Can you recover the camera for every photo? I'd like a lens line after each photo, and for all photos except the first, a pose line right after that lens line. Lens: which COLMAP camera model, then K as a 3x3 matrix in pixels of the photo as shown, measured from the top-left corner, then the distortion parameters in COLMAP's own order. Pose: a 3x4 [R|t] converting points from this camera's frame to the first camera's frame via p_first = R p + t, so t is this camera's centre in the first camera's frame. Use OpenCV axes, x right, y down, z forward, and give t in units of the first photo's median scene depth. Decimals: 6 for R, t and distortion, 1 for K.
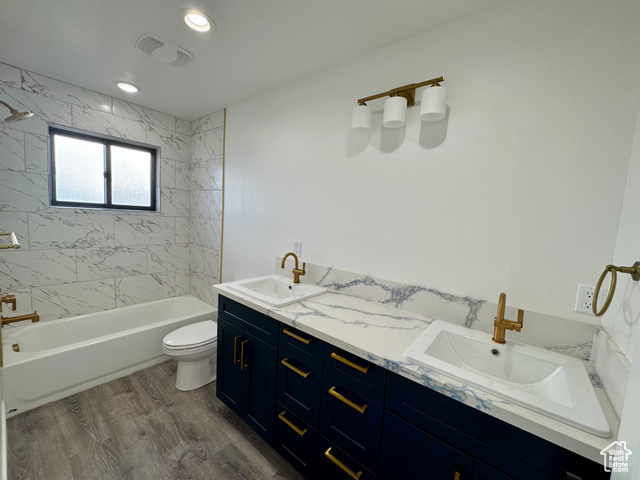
lens RADIAL K [[254.8, 0, 318.8], [0, 254.8, 240.7], [0, 0, 1]] dist [-0.003509, 0.001060]
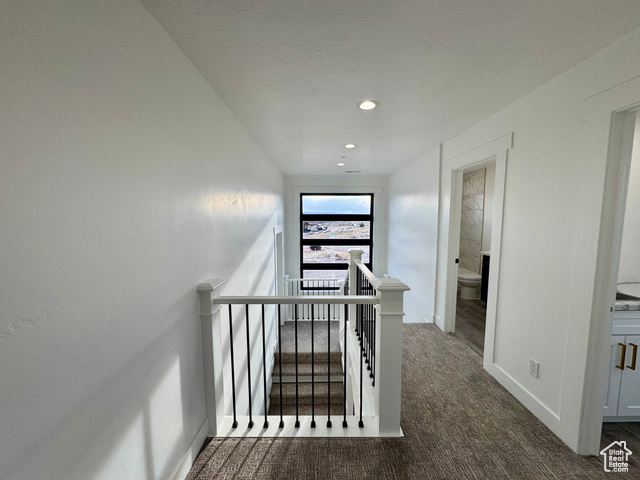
lens RADIAL K [[254.8, 0, 319.2], [0, 254.8, 240.0], [0, 0, 1]] dist [-0.003509, 0.001060]
pose [[0.627947, 0.006193, -0.778231, 0.322329], [-0.030554, 0.999394, -0.016701, 0.092505], [0.777656, 0.034266, 0.627756, -1.096944]]
